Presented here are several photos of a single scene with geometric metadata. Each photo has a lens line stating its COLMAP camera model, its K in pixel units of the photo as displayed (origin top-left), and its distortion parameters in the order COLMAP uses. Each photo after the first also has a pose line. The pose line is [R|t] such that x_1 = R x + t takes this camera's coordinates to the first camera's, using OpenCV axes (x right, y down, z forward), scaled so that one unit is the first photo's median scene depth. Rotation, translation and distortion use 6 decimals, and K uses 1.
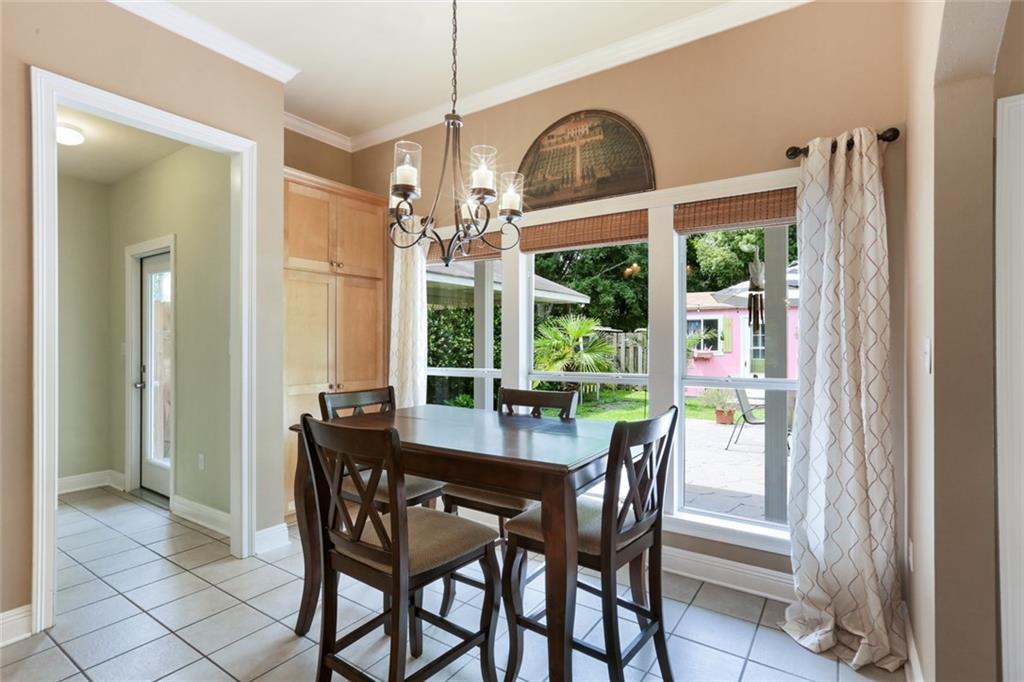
lens RADIAL K [[502.0, 0, 513.4], [0, 502.0, 338.7], [0, 0, 1]] dist [0.001844, 0.000295]
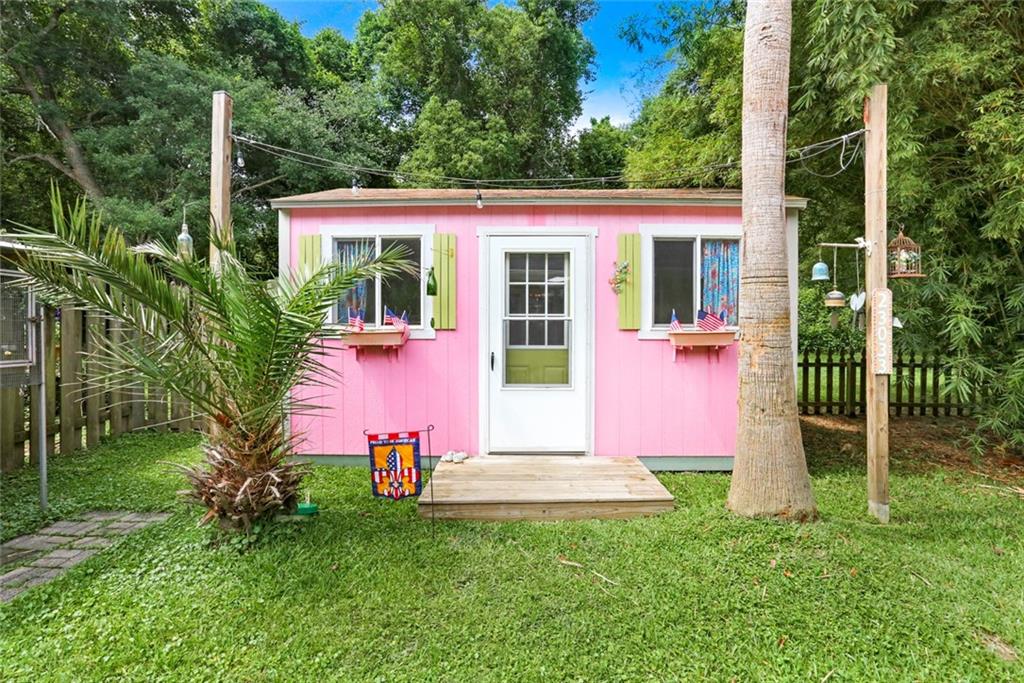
lens RADIAL K [[468.9, 0, 513.3], [0, 468.9, 345.8], [0, 0, 1]] dist [0.000006, 0.000000]
pose [[0.842465, 0.002183, 0.538747, 0.938580], [-0.002256, 0.999997, -0.000525, 0.126761], [-0.538747, -0.000773, 0.842467, 2.265435]]
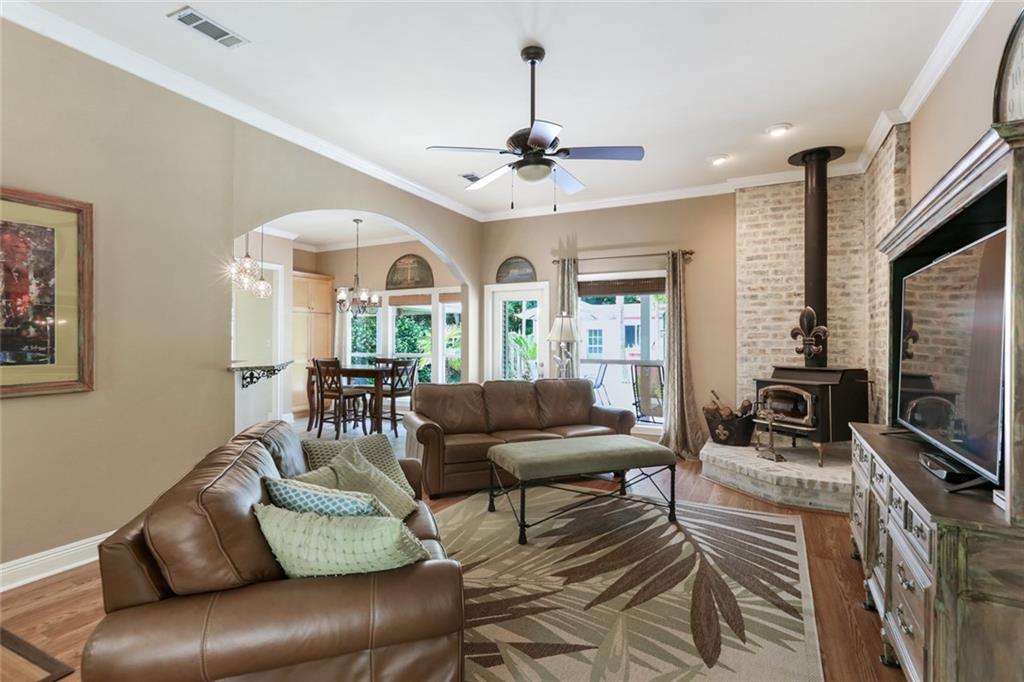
lens RADIAL K [[502.0, 0, 510.2], [0, 502.0, 343.7], [0, 0, 1]] dist [0.001844, 0.000295]
pose [[0.993094, 0.000735, 0.117319, 0.306841], [-0.000376, 0.999995, -0.003081, 0.023416], [-0.117321, 0.003015, 0.993089, -1.494877]]
